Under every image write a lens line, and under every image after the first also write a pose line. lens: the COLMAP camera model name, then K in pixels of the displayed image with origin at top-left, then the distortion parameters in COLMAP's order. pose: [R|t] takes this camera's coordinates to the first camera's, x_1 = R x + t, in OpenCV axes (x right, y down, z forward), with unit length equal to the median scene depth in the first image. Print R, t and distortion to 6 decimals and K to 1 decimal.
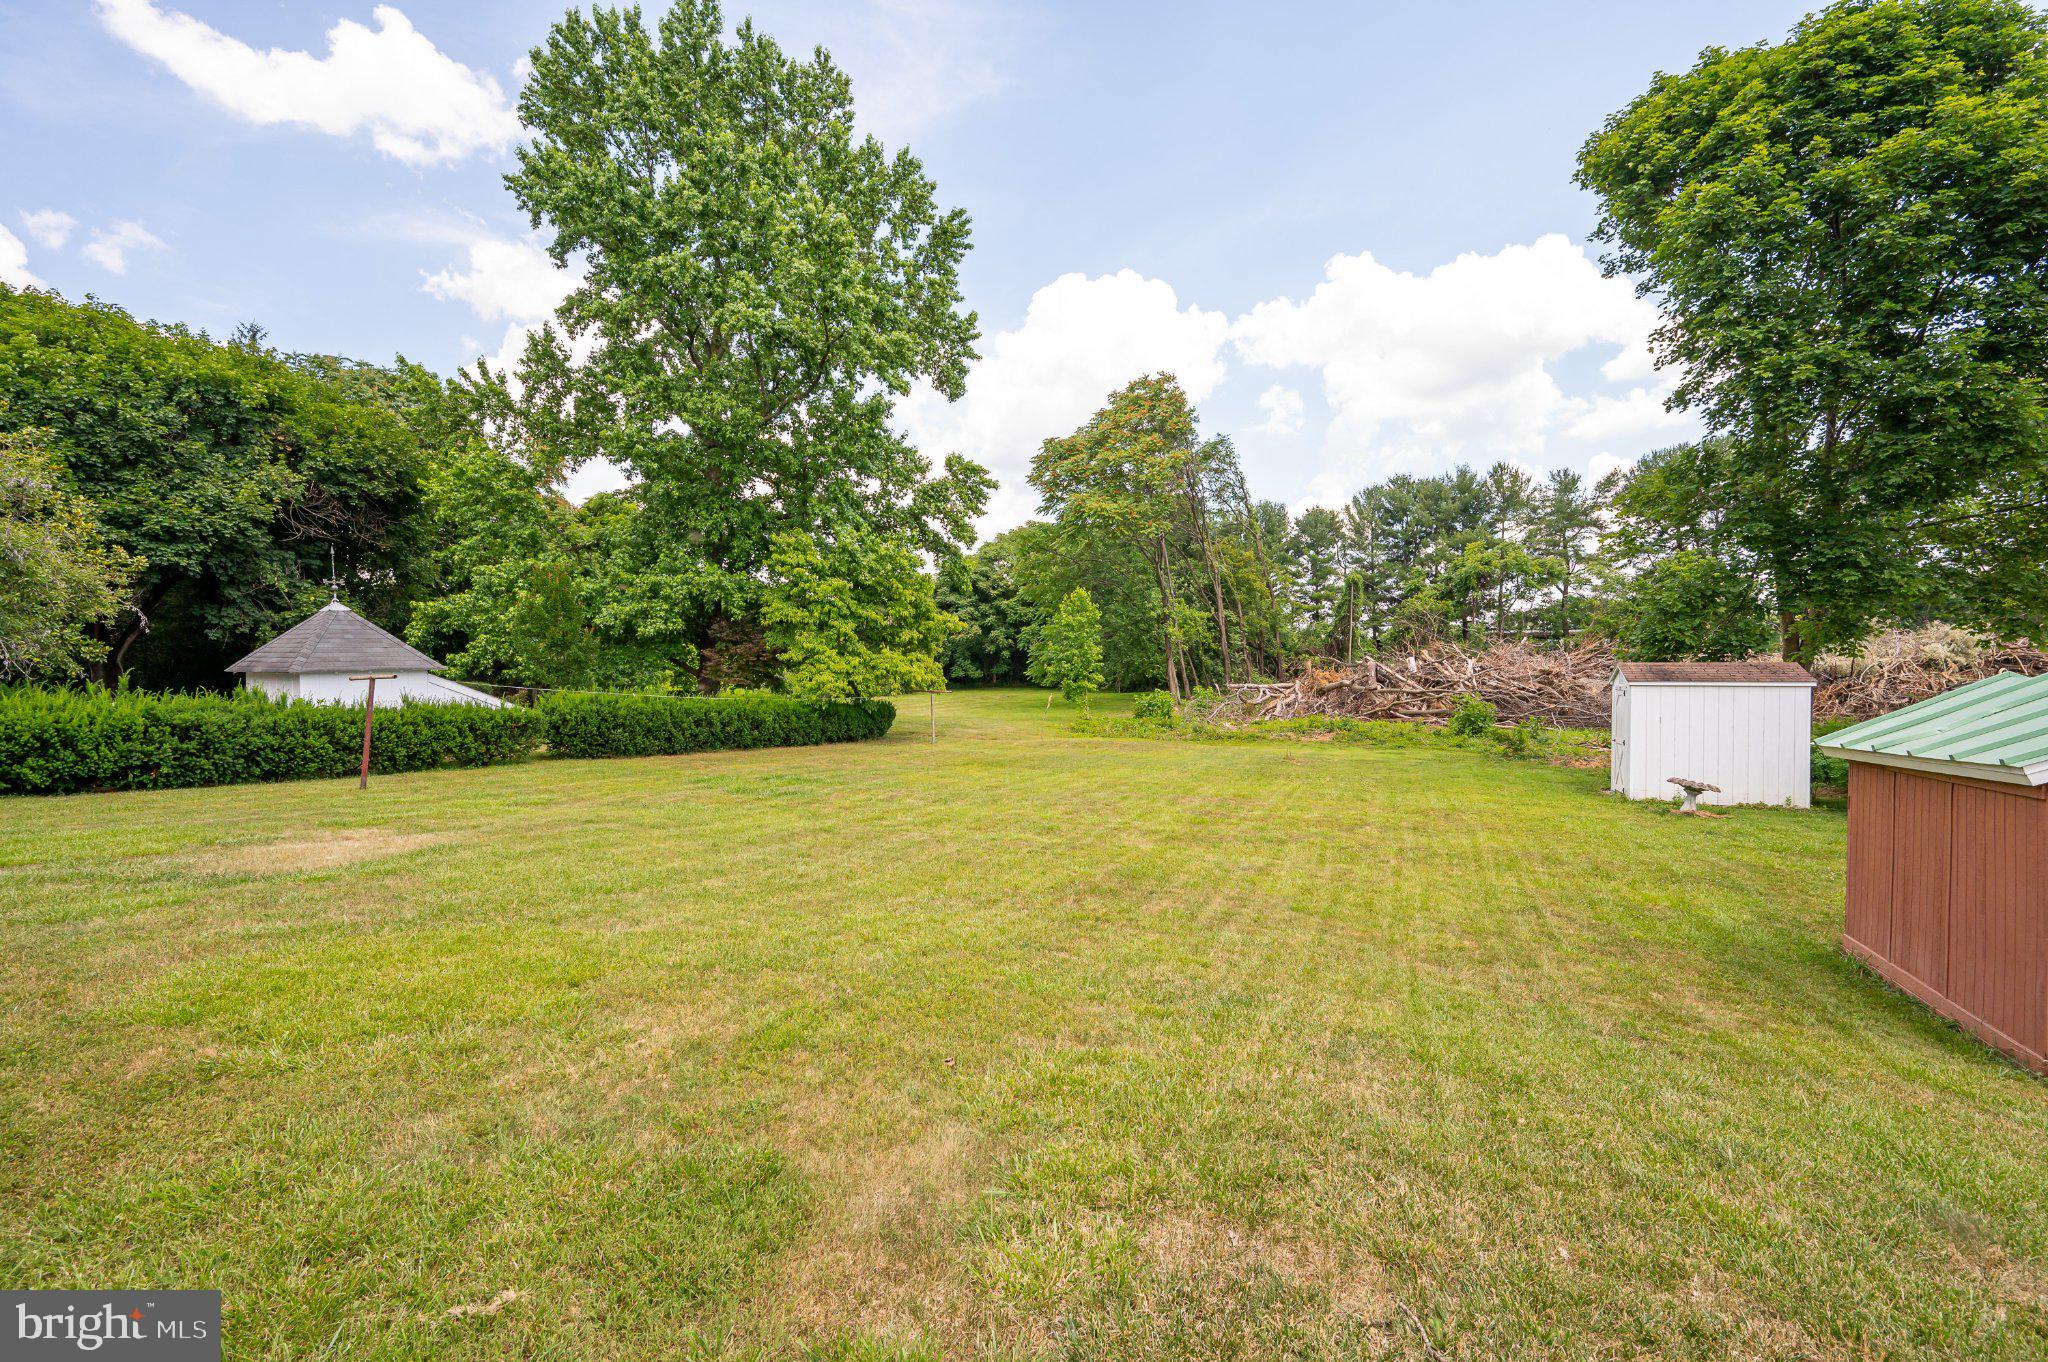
lens RADIAL K [[916.3, 0, 1022.9], [0, 916.3, 676.5], [0, 0, 1]] dist [0.002825, -0.000045]
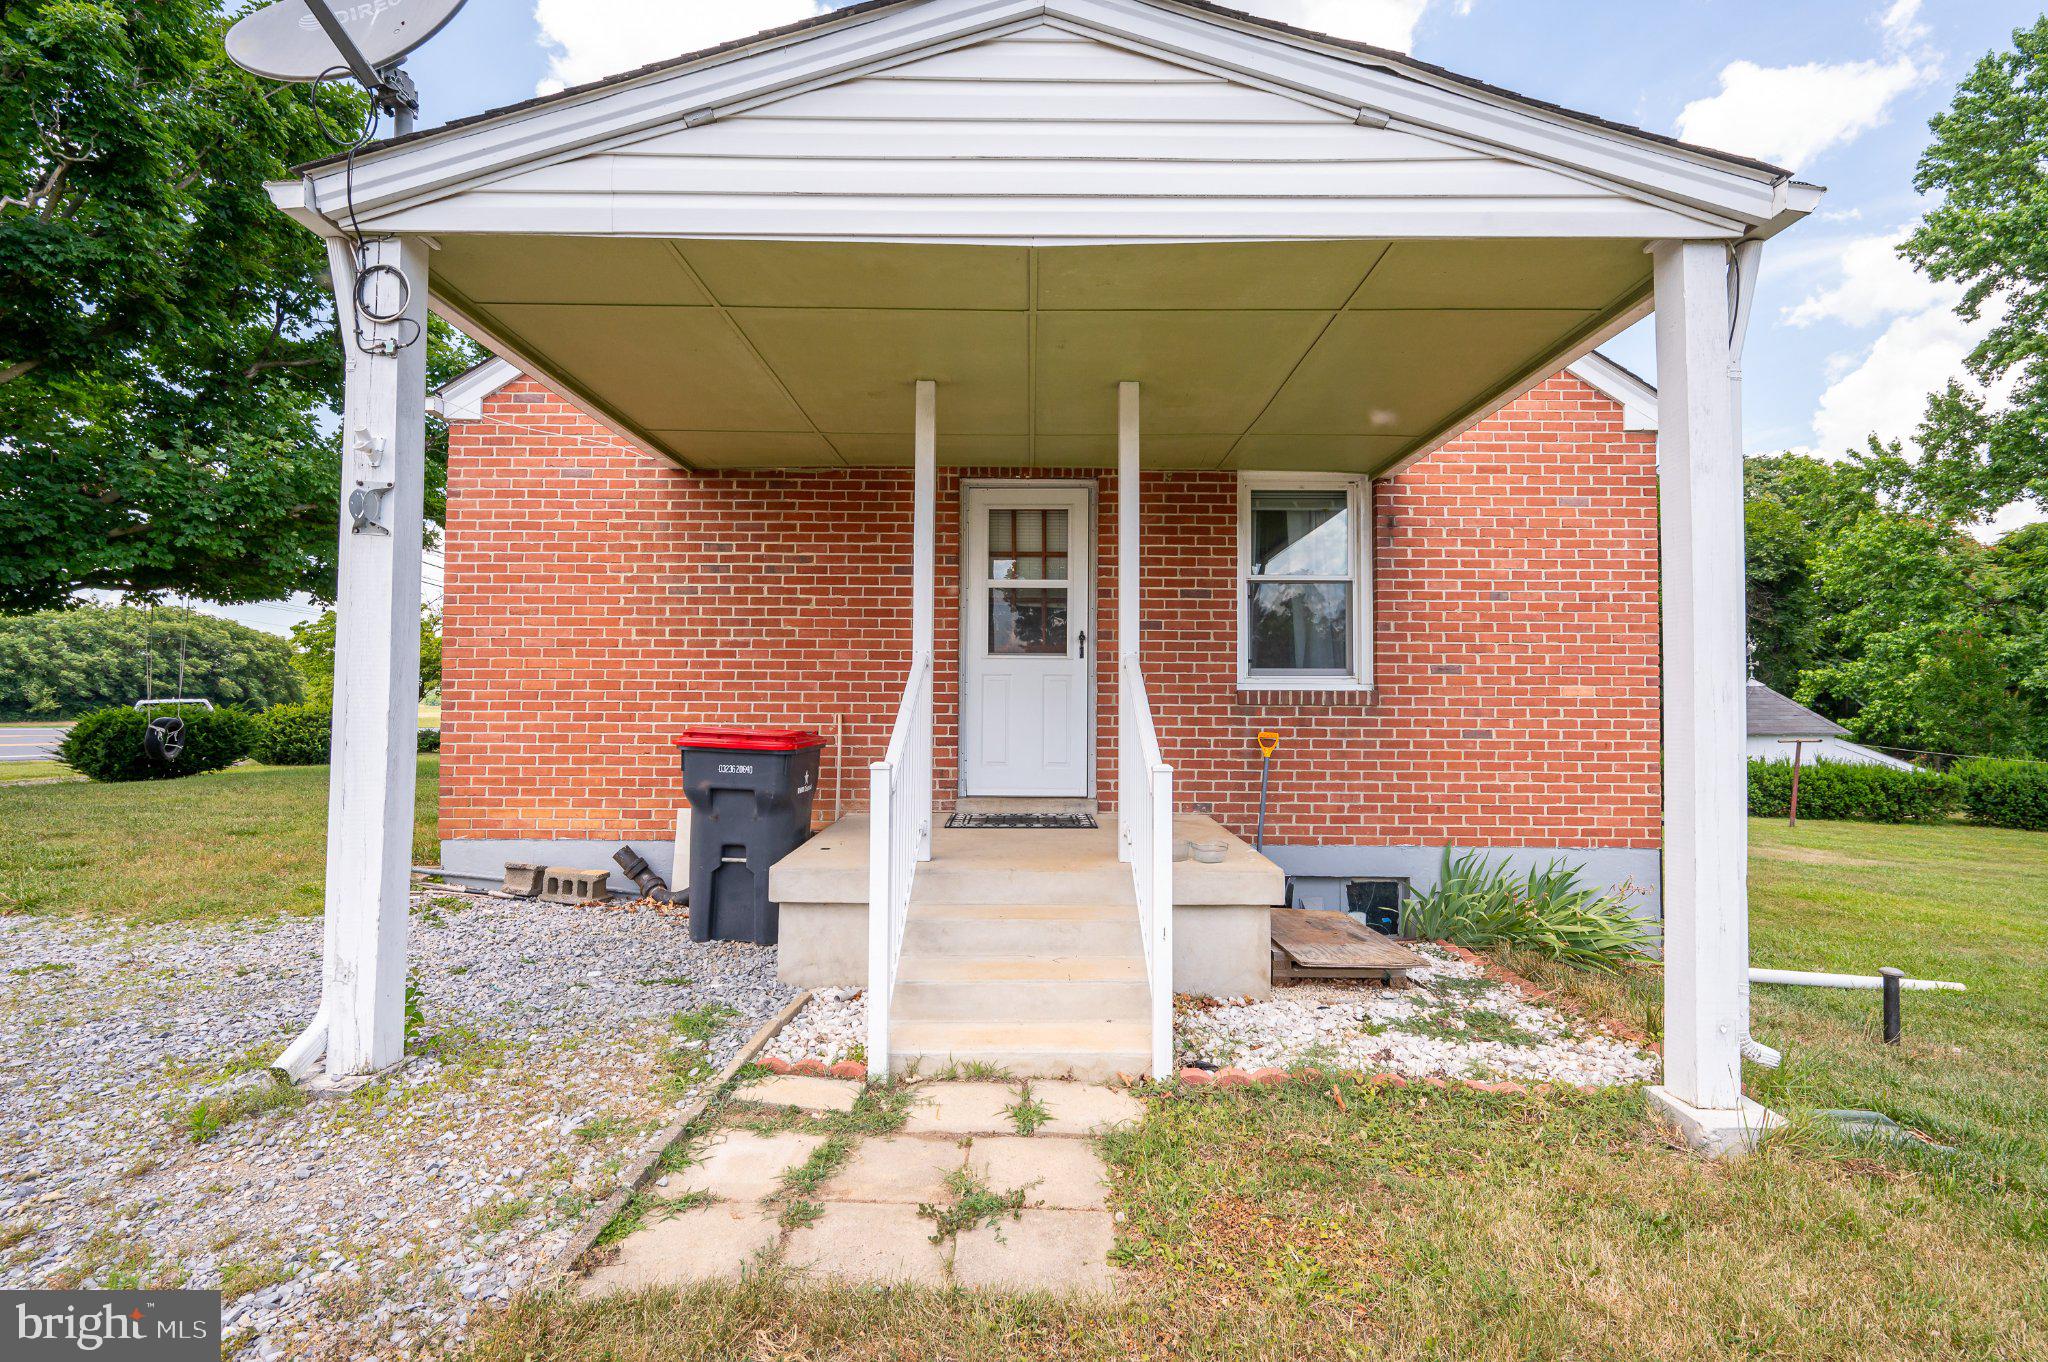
lens RADIAL K [[916.3, 0, 1027.5], [0, 916.3, 679.9], [0, 0, 1]] dist [0.002825, -0.000045]
pose [[0.309630, -0.029066, -0.950413, 0.096542], [-0.025036, 0.998937, -0.038707, -0.004009], [0.950527, 0.035780, 0.308573, -0.225841]]
